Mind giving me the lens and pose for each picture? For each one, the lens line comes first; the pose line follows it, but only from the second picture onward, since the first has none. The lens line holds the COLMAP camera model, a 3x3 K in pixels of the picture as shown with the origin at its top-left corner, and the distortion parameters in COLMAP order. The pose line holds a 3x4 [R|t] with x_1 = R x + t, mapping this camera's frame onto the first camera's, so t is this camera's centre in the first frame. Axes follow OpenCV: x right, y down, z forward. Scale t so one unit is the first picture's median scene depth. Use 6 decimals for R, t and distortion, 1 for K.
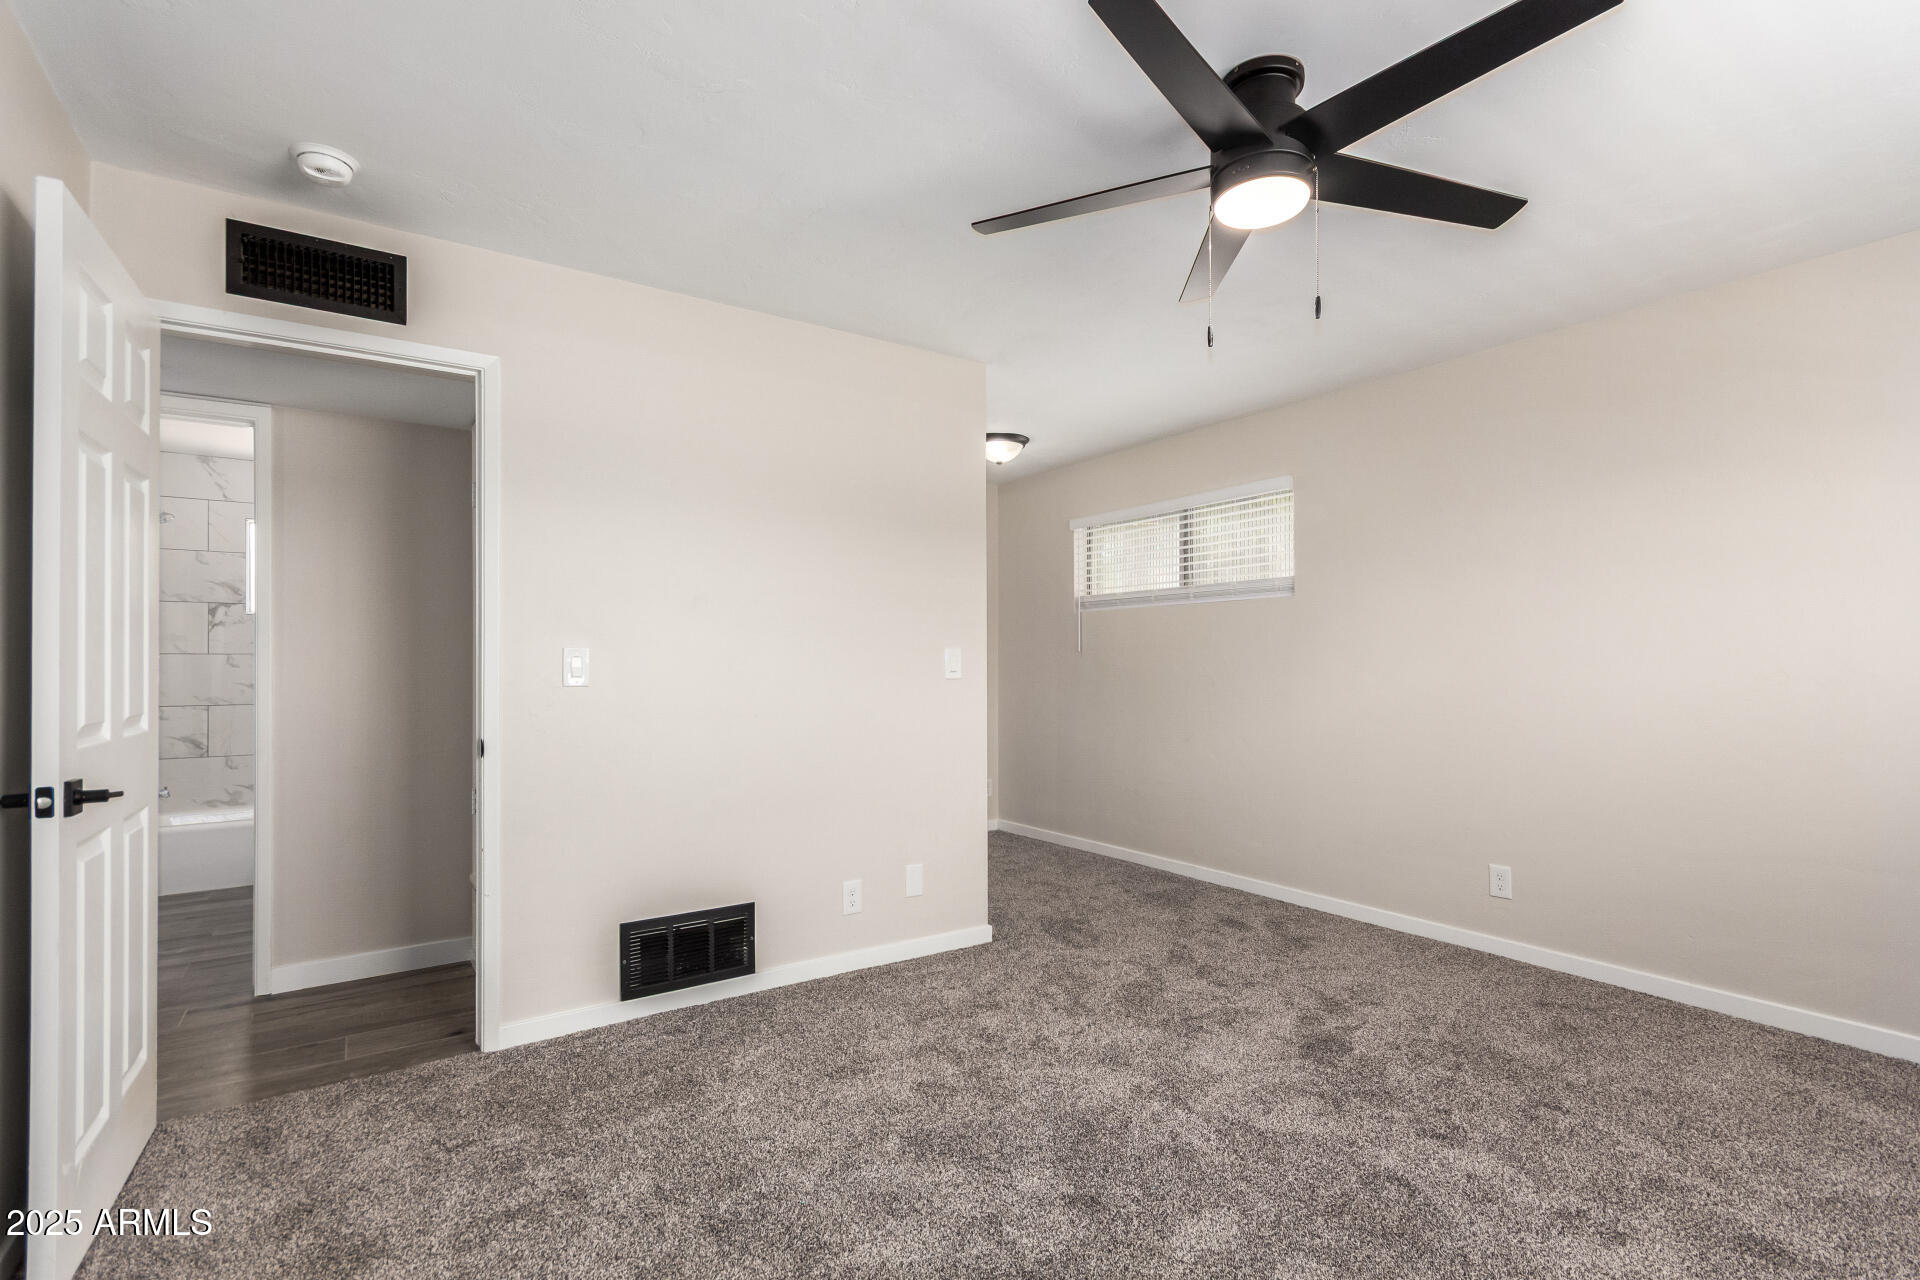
lens RADIAL K [[910.5, 0, 979.2], [0, 910.5, 662.0], [0, 0, 1]] dist [0.000689, 0.000527]
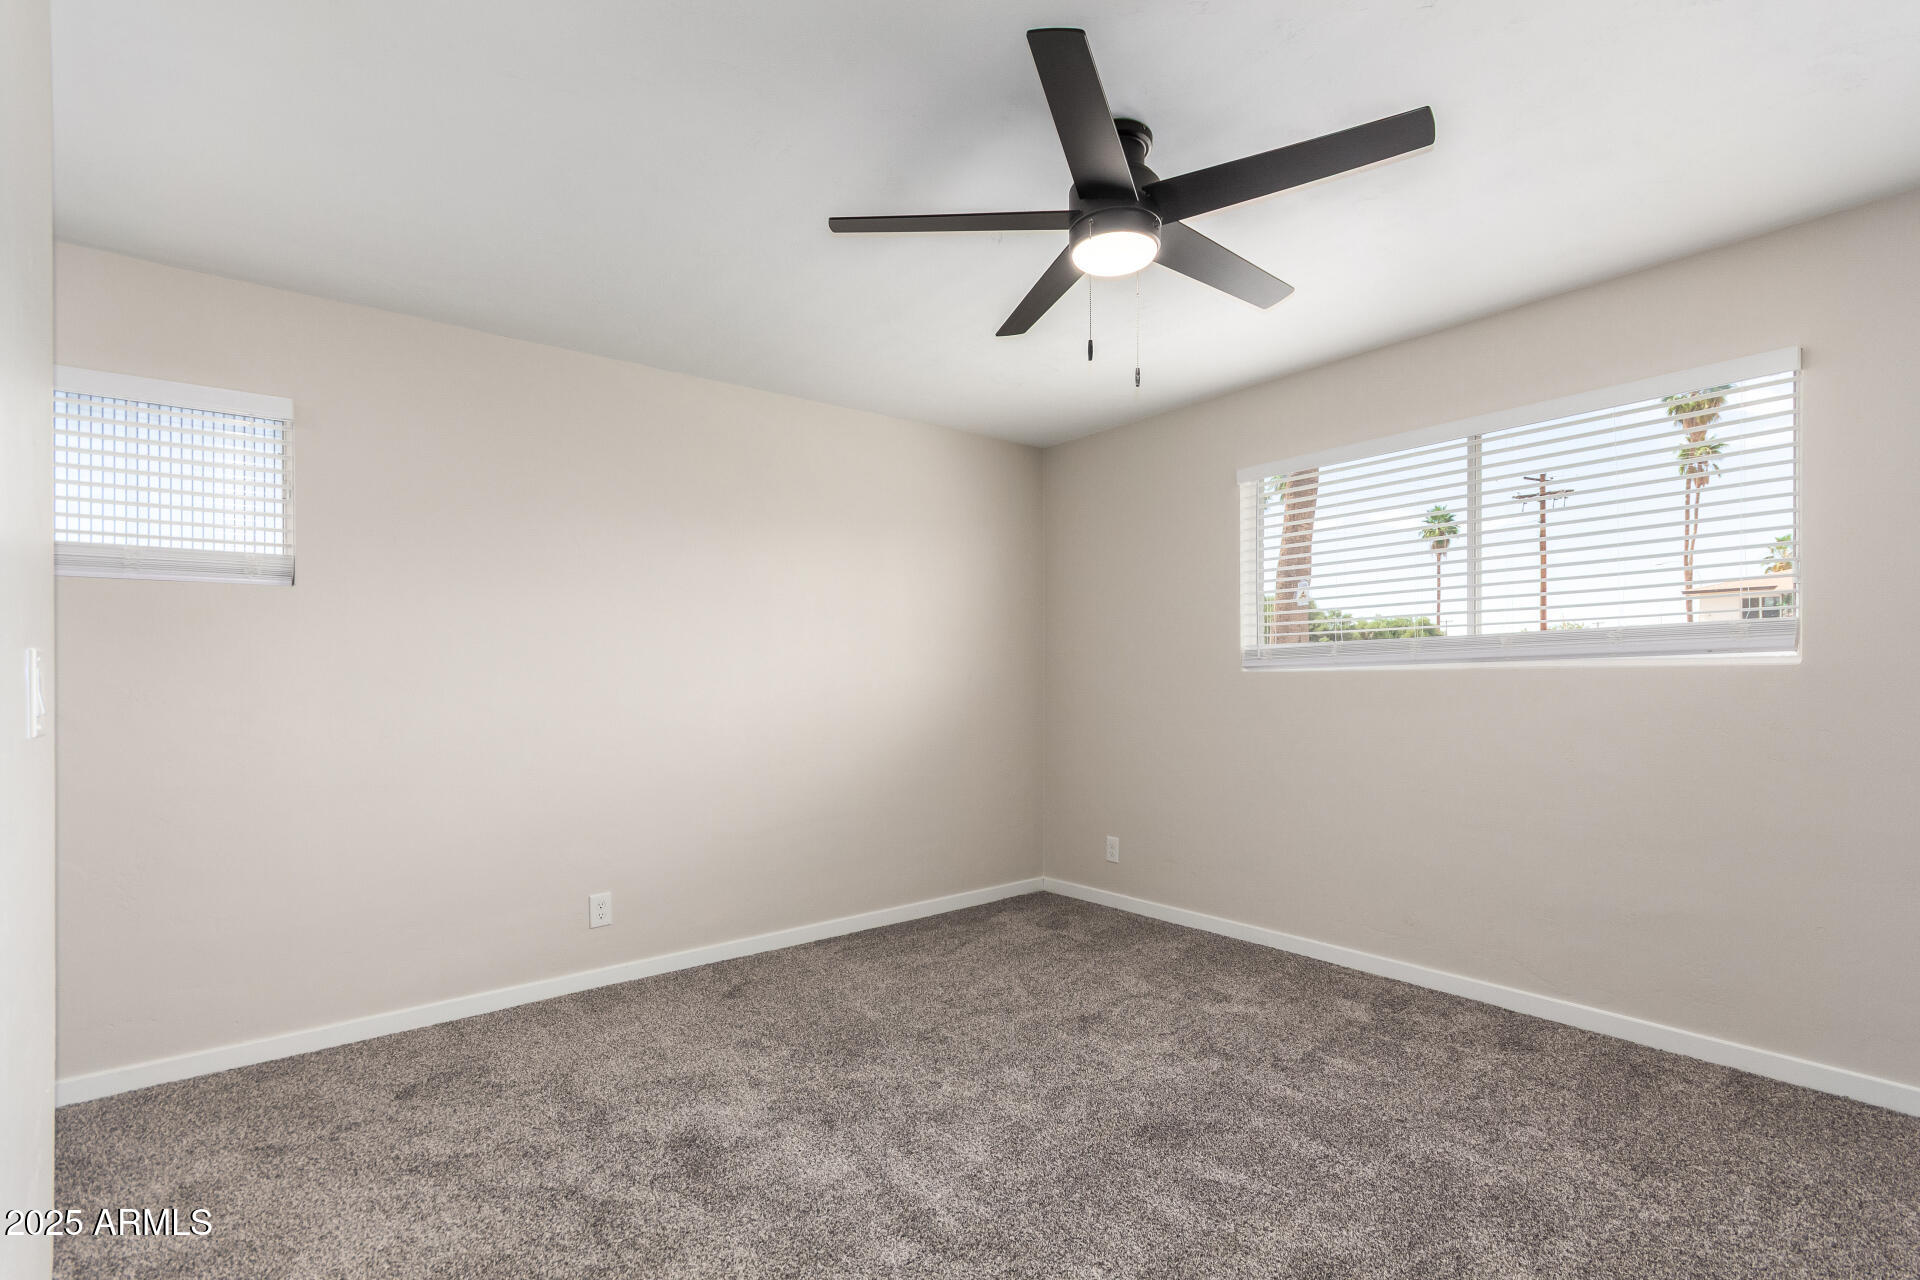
lens RADIAL K [[888.2, 0, 974.4], [0, 888.2, 682.7], [0, 0, 1]] dist [0.000899, 0.000597]
pose [[-0.073919, -0.002603, 0.997261, -0.445286], [0.012923, 0.999910, 0.003567, 0.002027], [-0.997181, 0.013151, -0.073879, 0.754128]]
